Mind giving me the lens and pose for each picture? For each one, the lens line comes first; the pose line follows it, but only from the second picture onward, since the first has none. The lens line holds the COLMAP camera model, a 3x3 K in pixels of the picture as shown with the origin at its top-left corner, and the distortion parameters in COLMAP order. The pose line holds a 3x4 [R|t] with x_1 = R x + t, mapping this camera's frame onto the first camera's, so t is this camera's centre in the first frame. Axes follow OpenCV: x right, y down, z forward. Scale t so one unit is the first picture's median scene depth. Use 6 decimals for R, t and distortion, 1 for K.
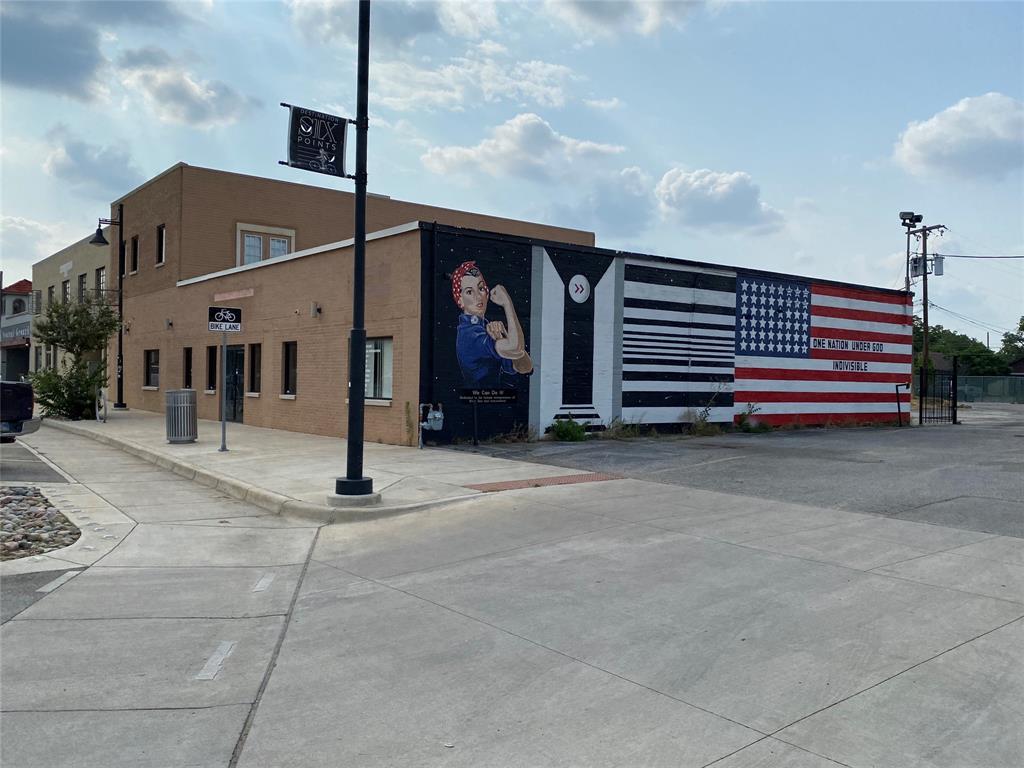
lens RADIAL K [[874.9, 0, 513.7], [0, 874.9, 381.8], [0, 0, 1]] dist [-0.001859, 0.000922]
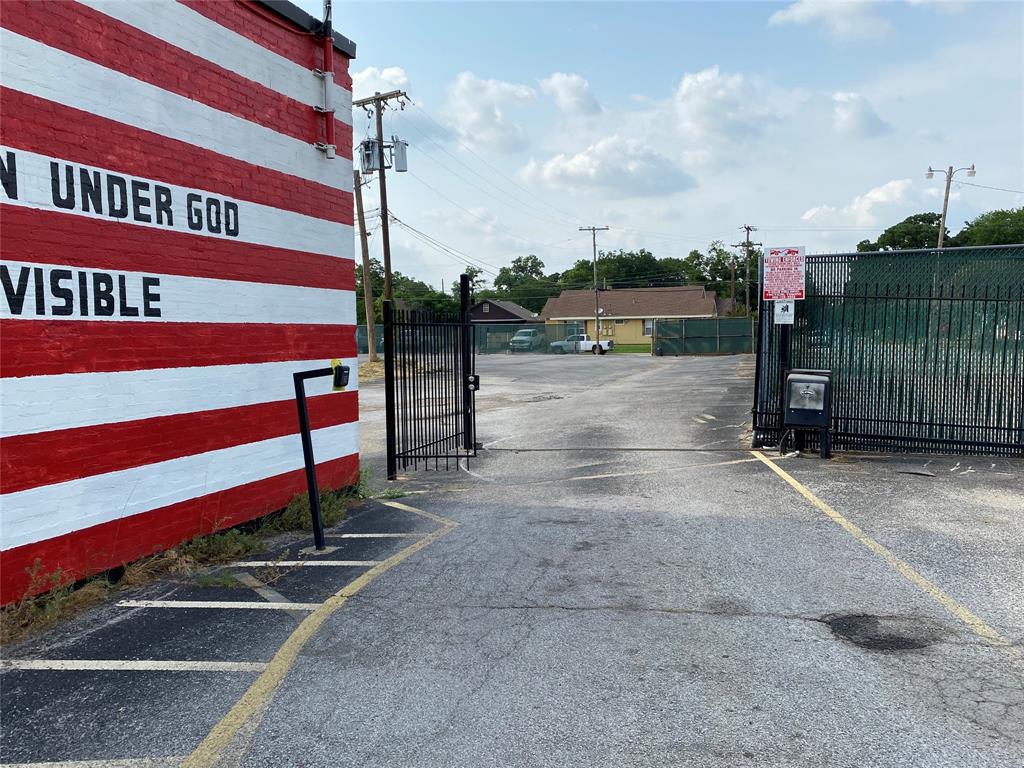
lens RADIAL K [[844.1, 0, 512.2], [0, 844.1, 385.6], [0, 0, 1]] dist [0.000252, -0.013746]
pose [[0.831440, -0.066085, 0.551670, 0.196672], [0.032461, 0.996983, 0.070505, -0.003863], [-0.554665, -0.040713, 0.831077, 0.423716]]
